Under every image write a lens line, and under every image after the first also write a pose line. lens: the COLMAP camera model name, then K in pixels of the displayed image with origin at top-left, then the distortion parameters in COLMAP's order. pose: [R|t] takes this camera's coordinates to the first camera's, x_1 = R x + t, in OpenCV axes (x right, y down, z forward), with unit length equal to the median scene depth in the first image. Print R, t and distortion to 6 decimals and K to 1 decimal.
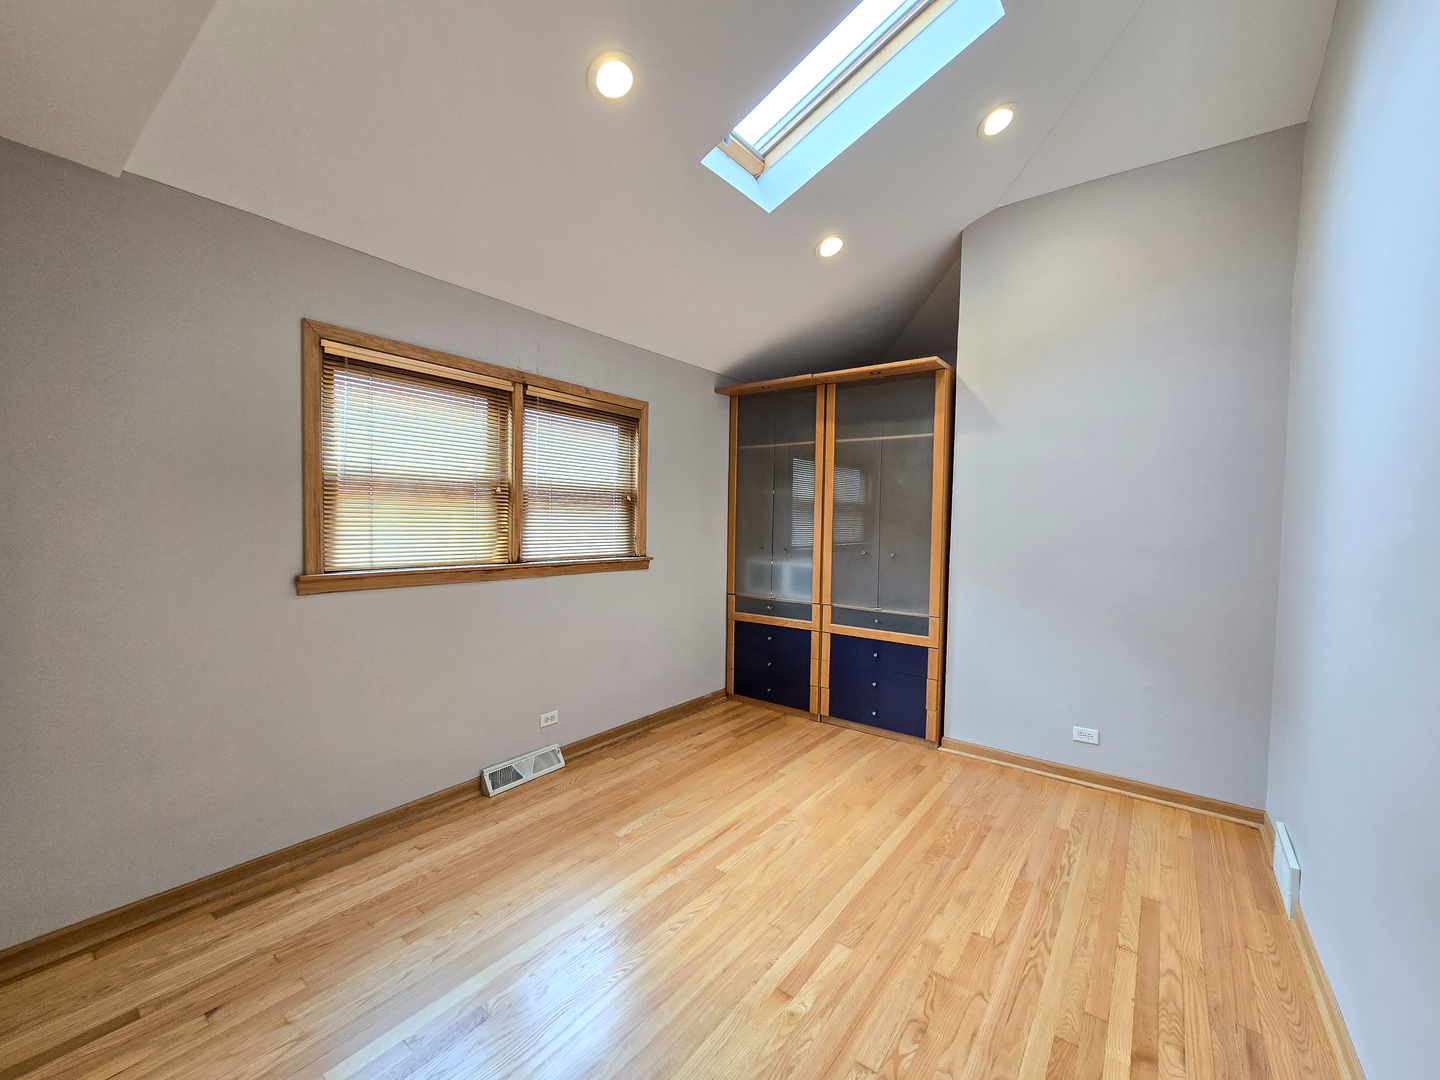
lens RADIAL K [[590.2, 0, 730.2], [0, 590.2, 540.7], [0, 0, 1]] dist [-0.002405, -0.000316]
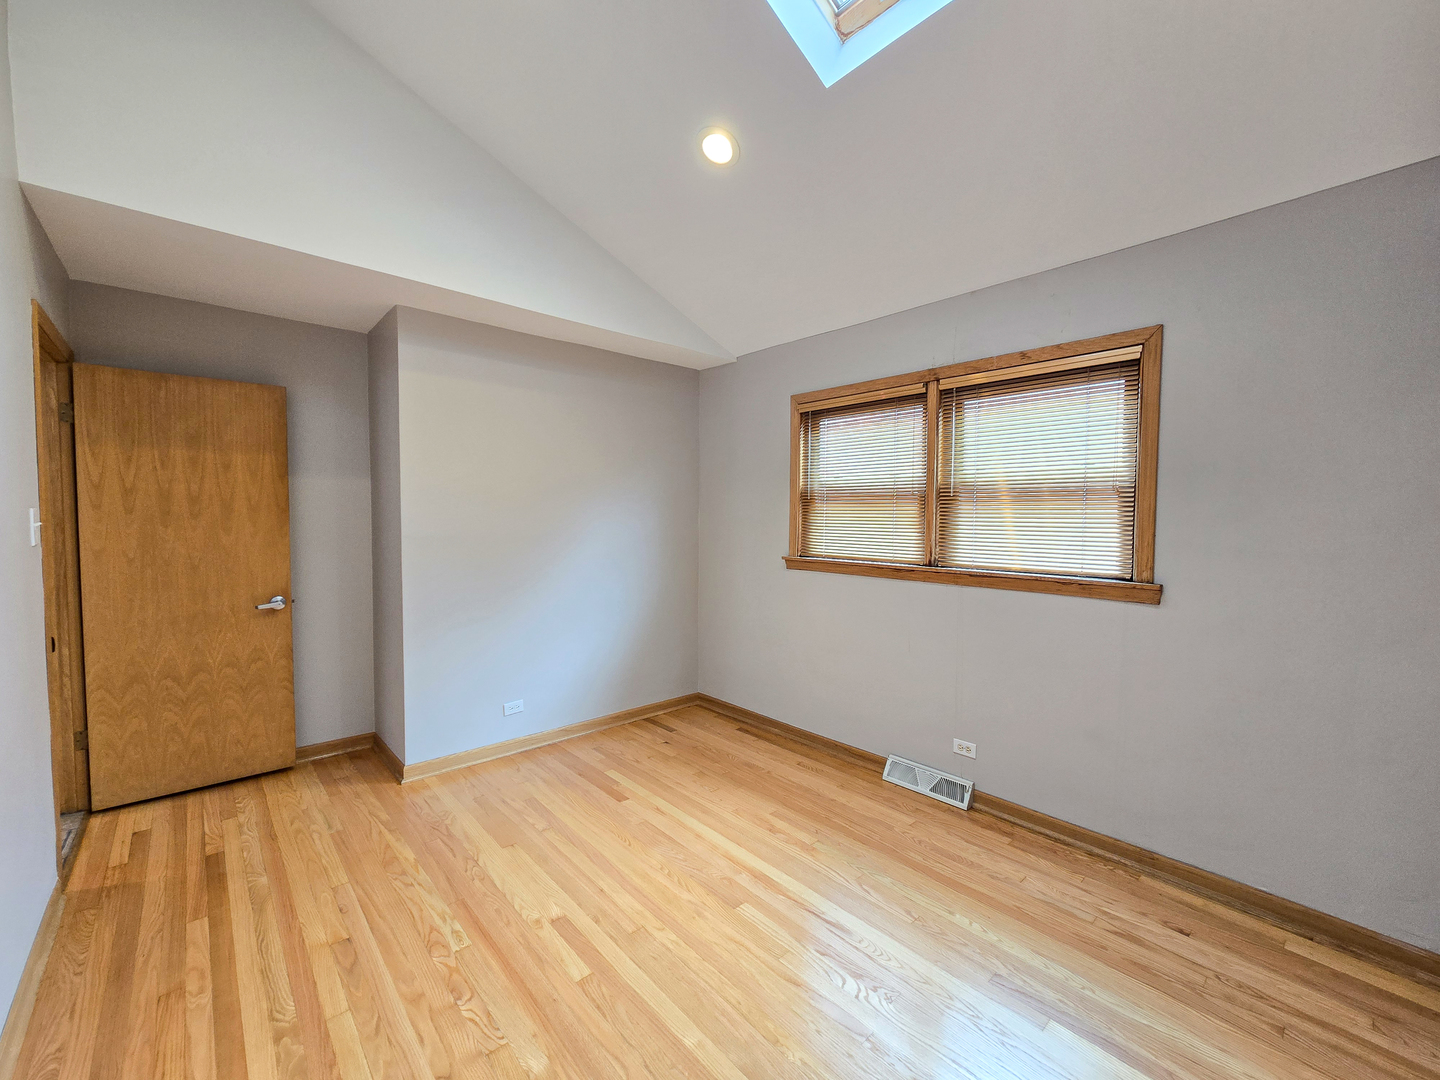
lens RADIAL K [[590.2, 0, 730.2], [0, 590.2, 540.7], [0, 0, 1]] dist [-0.002405, -0.000316]
pose [[-0.191540, 0.018955, -0.981302, 0.647731], [-0.046882, 0.998496, 0.028438, -0.016220], [0.980364, 0.051452, -0.190363, 0.849781]]
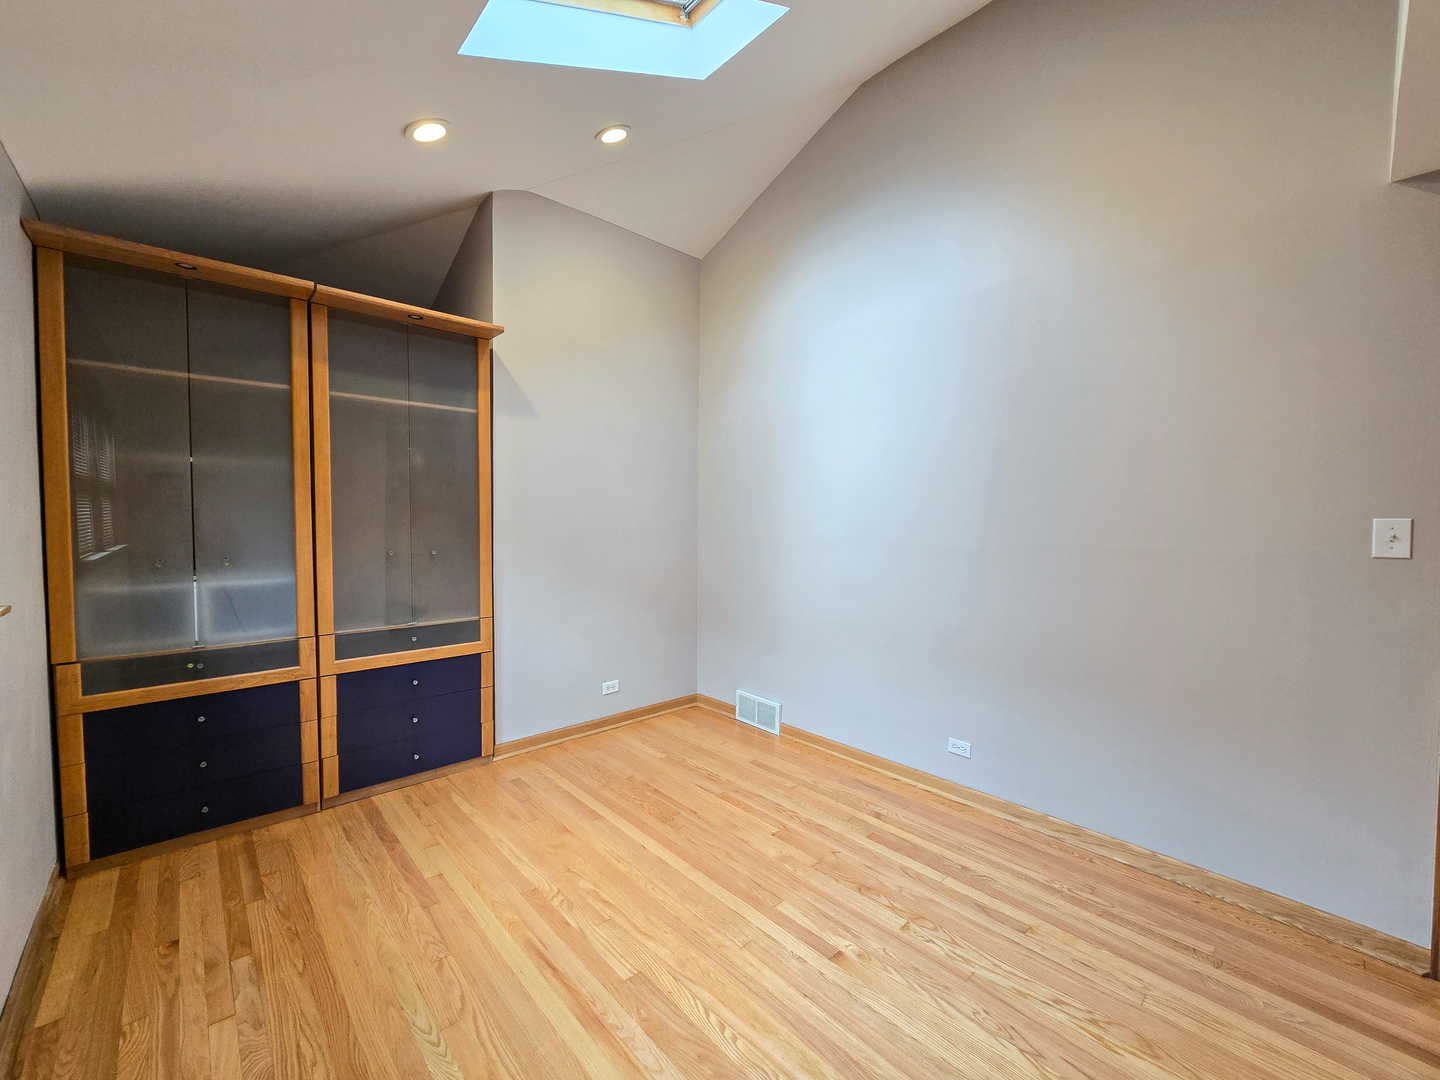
lens RADIAL K [[590.2, 0, 730.2], [0, 590.2, 540.7], [0, 0, 1]] dist [-0.002405, -0.000316]
pose [[0.179009, -0.059711, 0.982034, -0.531753], [0.031323, 0.997996, 0.054972, -0.028135], [-0.983349, 0.020920, 0.180521, 0.548374]]
